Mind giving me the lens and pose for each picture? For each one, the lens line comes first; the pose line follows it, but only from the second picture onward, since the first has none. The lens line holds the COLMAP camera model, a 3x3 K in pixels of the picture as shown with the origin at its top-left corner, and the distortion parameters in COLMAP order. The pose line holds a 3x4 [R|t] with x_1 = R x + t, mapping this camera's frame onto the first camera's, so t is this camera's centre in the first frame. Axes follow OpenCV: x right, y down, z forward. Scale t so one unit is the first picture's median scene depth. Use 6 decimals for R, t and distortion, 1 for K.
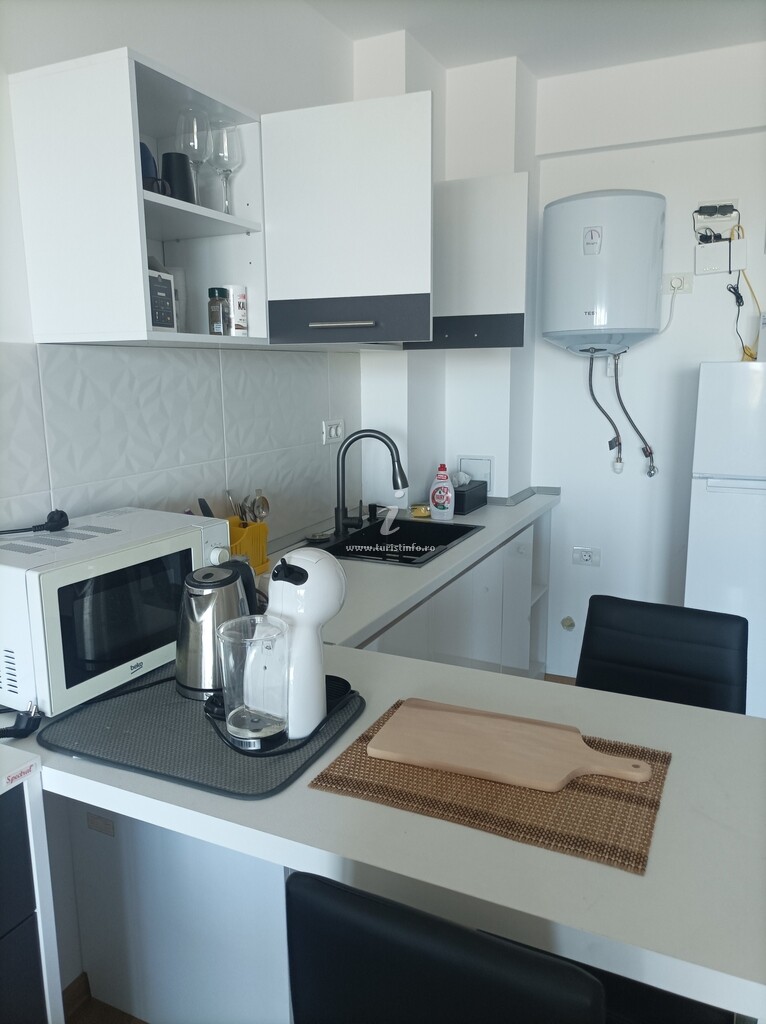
lens RADIAL K [[767.0, 0, 383.0], [0, 767.0, 512.0], [0, 0, 1]] dist [0.018634, -0.010623]
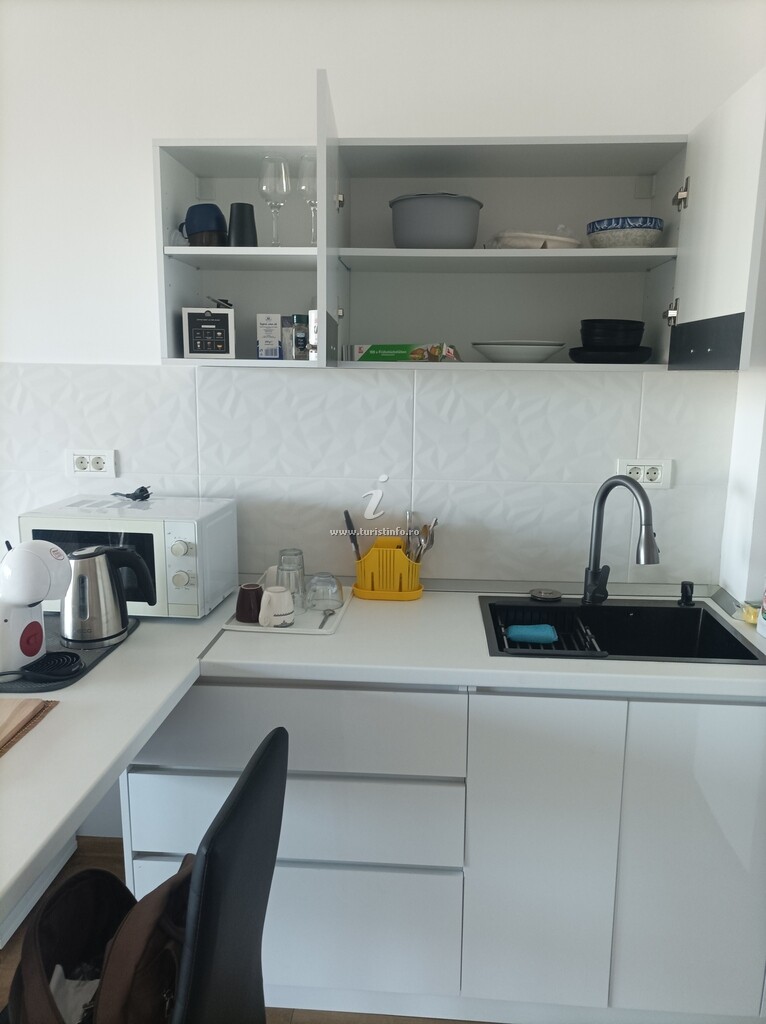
lens RADIAL K [[761.7, 0, 383.0], [0, 761.7, 512.0], [0, 0, 1]] dist [0.046703, -0.002971]
pose [[0.365014, 0.184849, -0.912467, 0.631235], [-0.188167, 0.974512, 0.122146, -0.130462], [0.911788, 0.127111, 0.390493, 0.538295]]
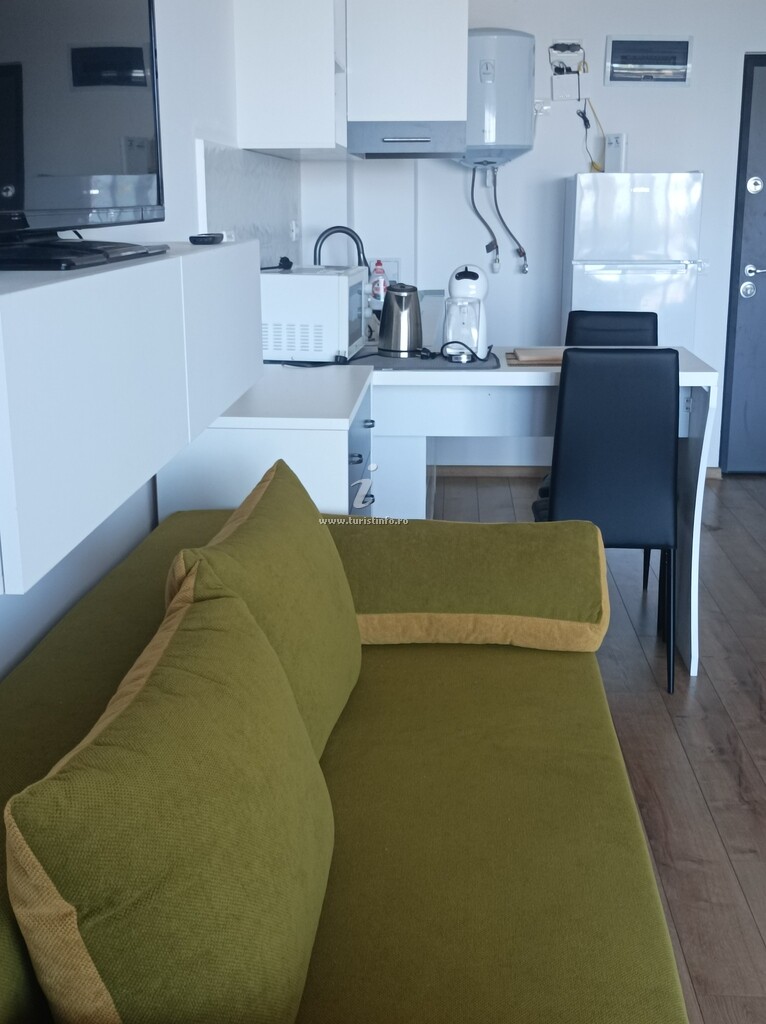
lens RADIAL K [[1225.0, 0, 383.0], [0, 1225.0, 512.0], [0, 0, 1]] dist [0.102795, -0.334503]
pose [[0.927551, -0.085483, 0.363787, -0.622797], [0.062705, 0.995285, 0.073993, 0.179508], [-0.368397, -0.045821, 0.928539, -0.752348]]
